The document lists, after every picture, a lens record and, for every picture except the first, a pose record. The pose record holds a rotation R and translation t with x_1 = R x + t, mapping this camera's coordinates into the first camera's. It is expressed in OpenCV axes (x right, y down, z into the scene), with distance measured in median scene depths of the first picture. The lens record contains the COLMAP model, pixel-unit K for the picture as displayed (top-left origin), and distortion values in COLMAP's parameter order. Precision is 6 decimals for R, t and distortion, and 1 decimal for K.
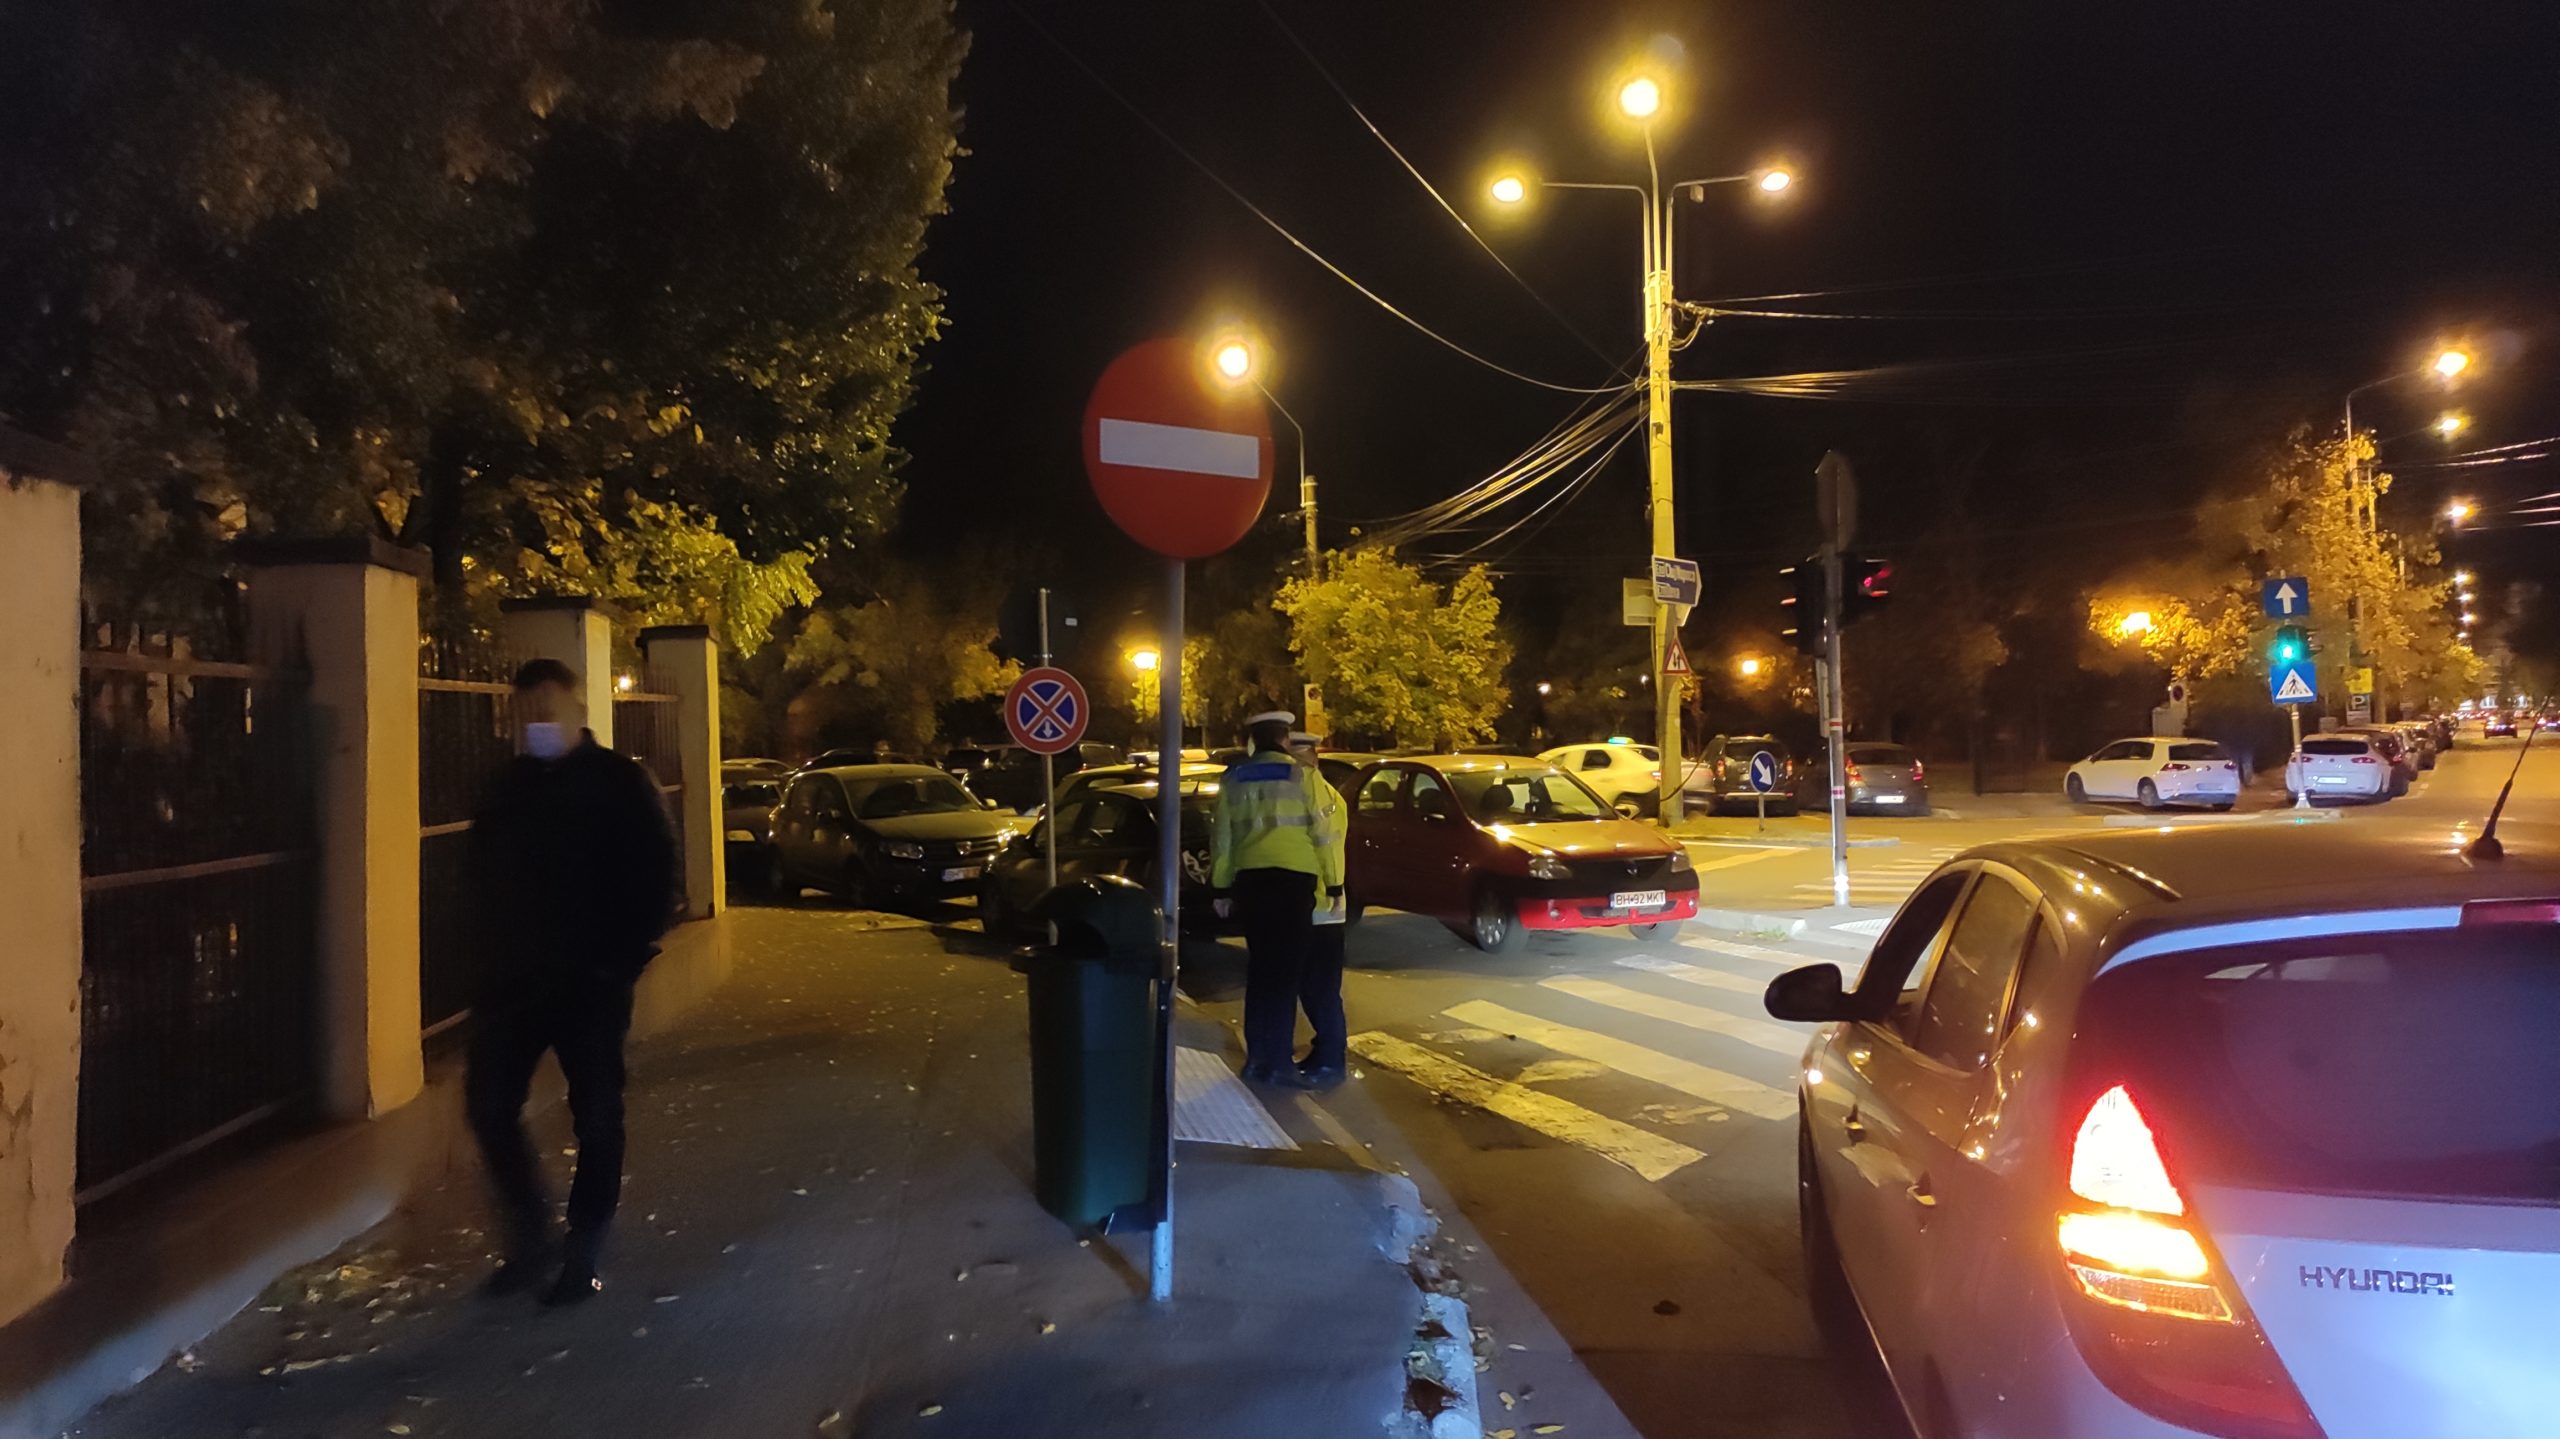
lens RADIAL K [[1869.6, 0, 1285.4], [0, 1869.6, 725.6], [0, 0, 1]] dist [0.064340, -0.067668]
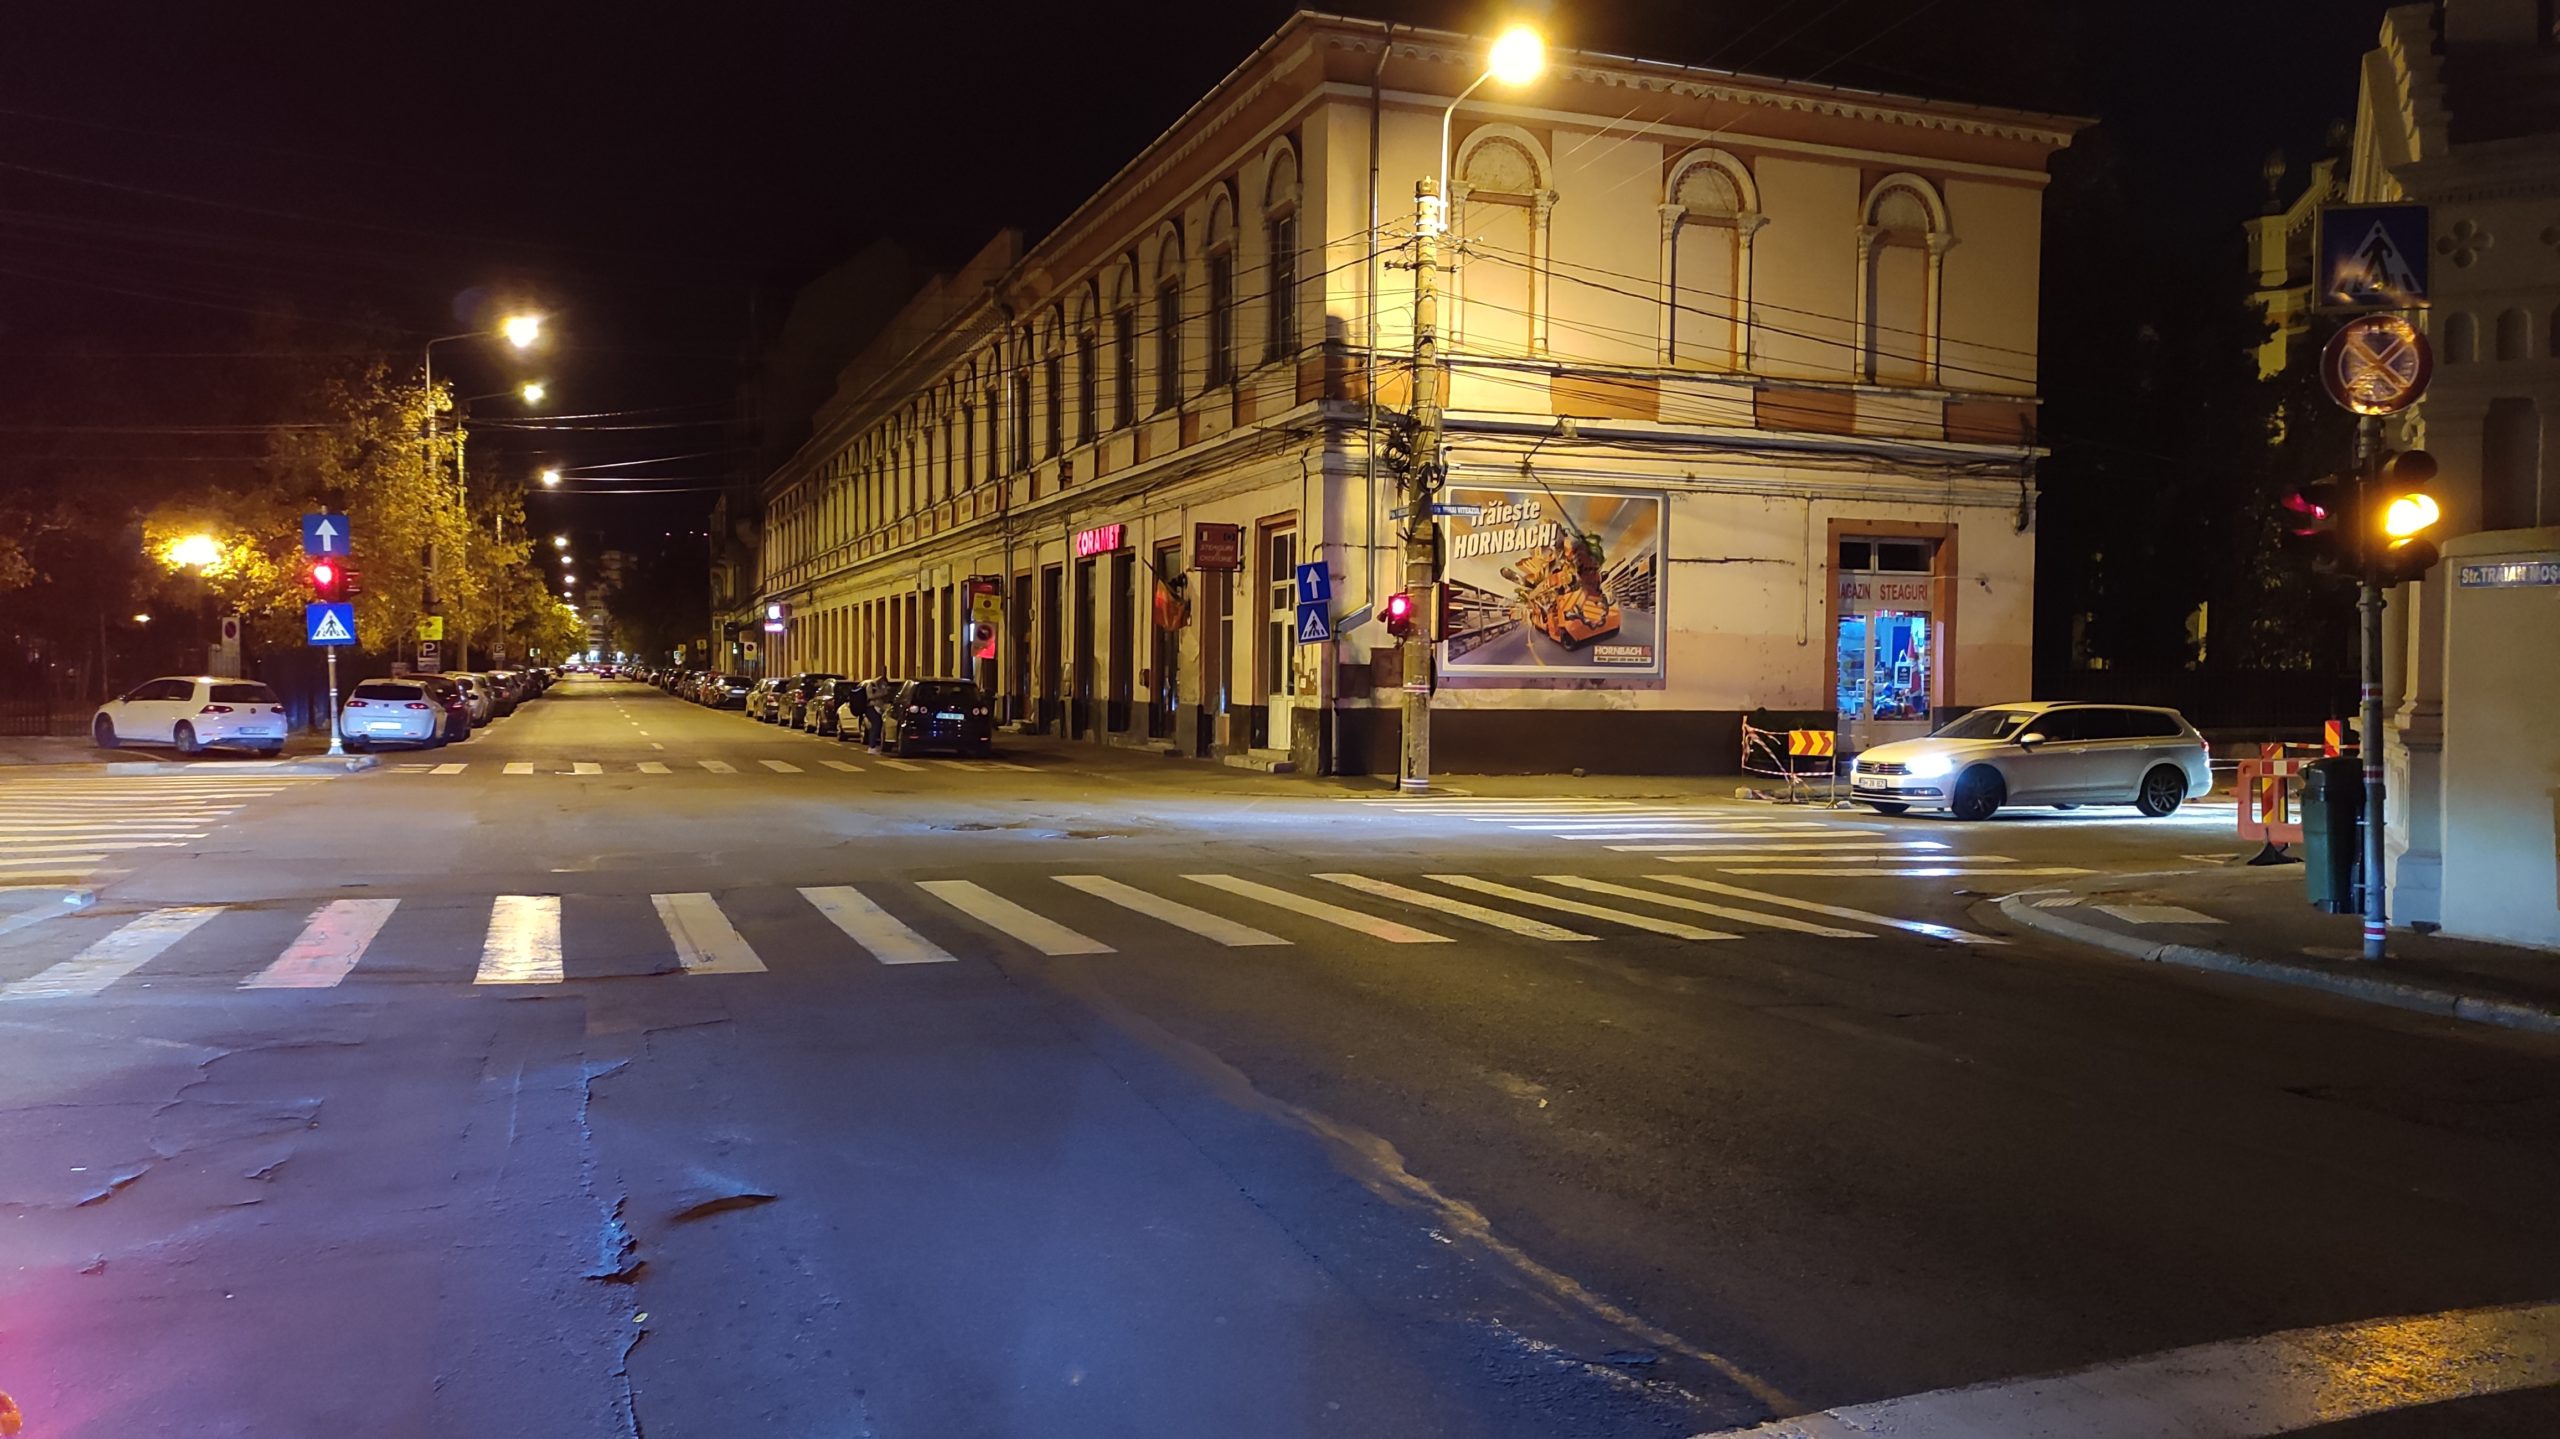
lens RADIAL K [[1869.6, 0, 1285.4], [0, 1869.6, 725.6], [0, 0, 1]] dist [0.064340, -0.067668]
pose [[0.608631, 0.013254, 0.793343, 0.046991], [-0.037077, 0.999243, 0.011751, -0.000239], [-0.792587, -0.036567, 0.608662, 0.020591]]
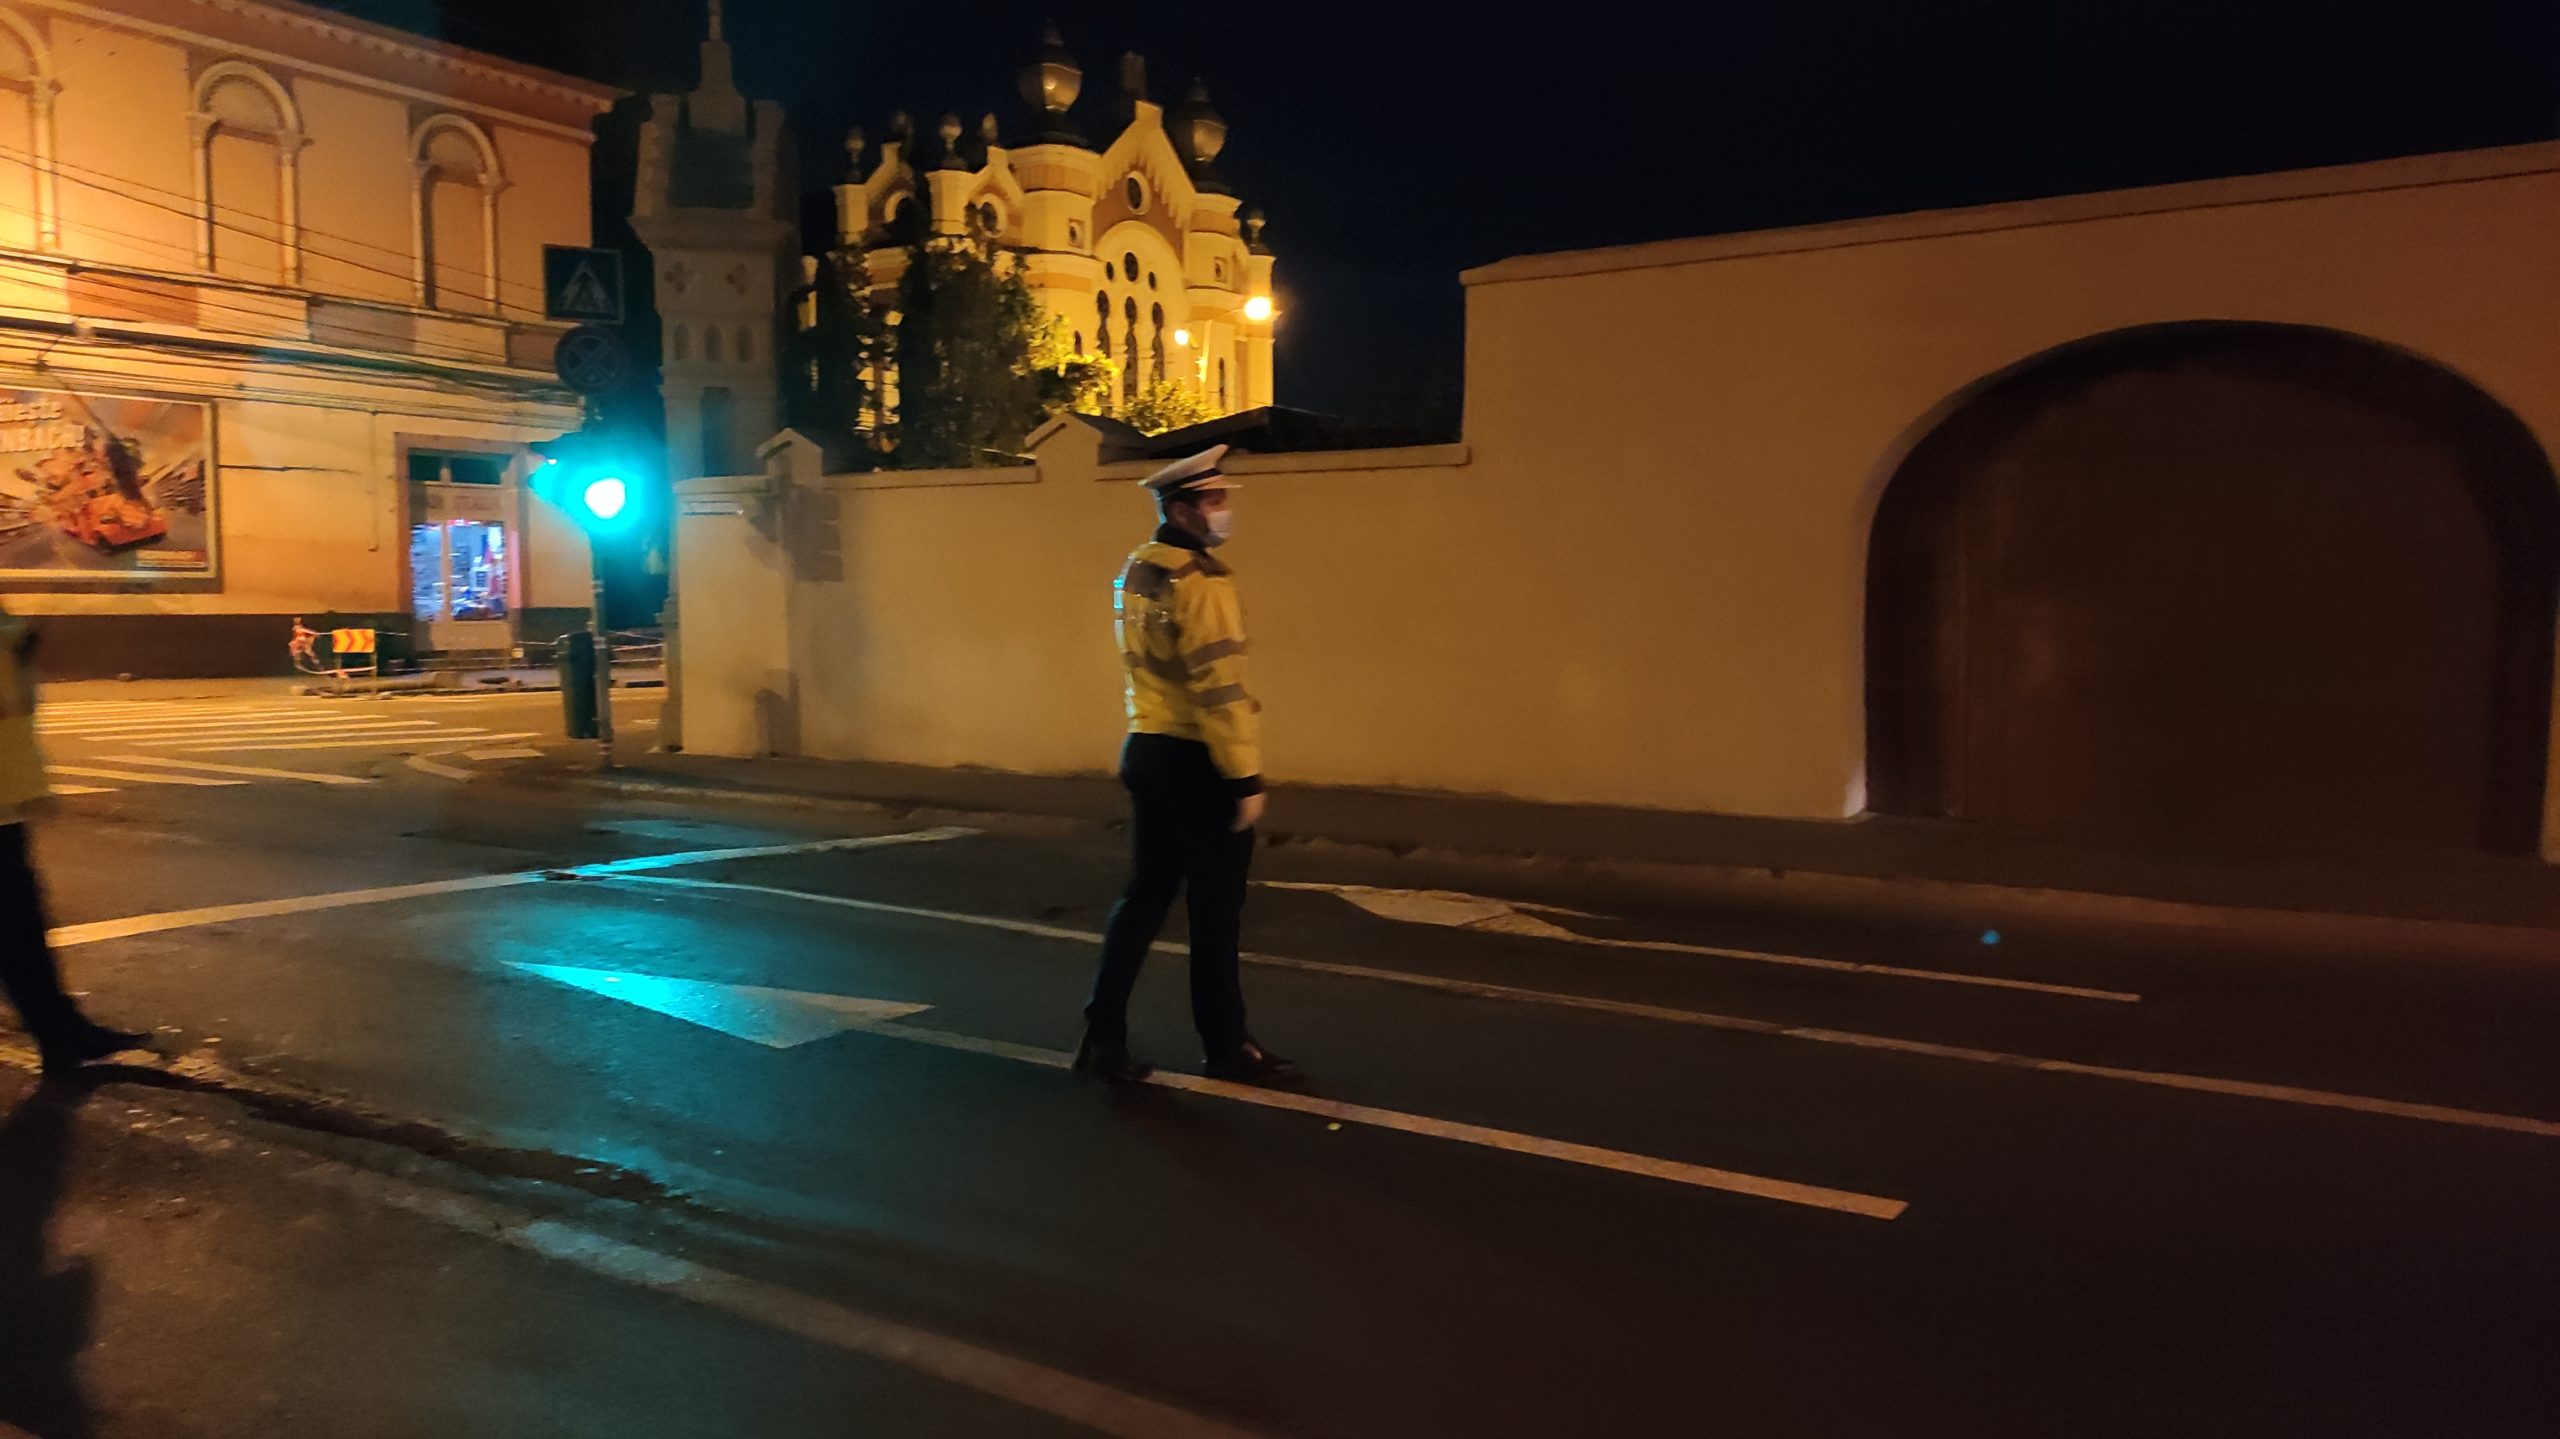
lens RADIAL K [[1880.2, 0, 1280.0], [0, 1880.2, 719.5], [0, 0, 1]] dist [0.029282, -0.003555]
pose [[0.013773, -0.039730, 0.999116, -0.030978], [-0.015650, 0.999079, 0.039945, 0.002028], [-0.999783, -0.016186, 0.013139, -0.078552]]
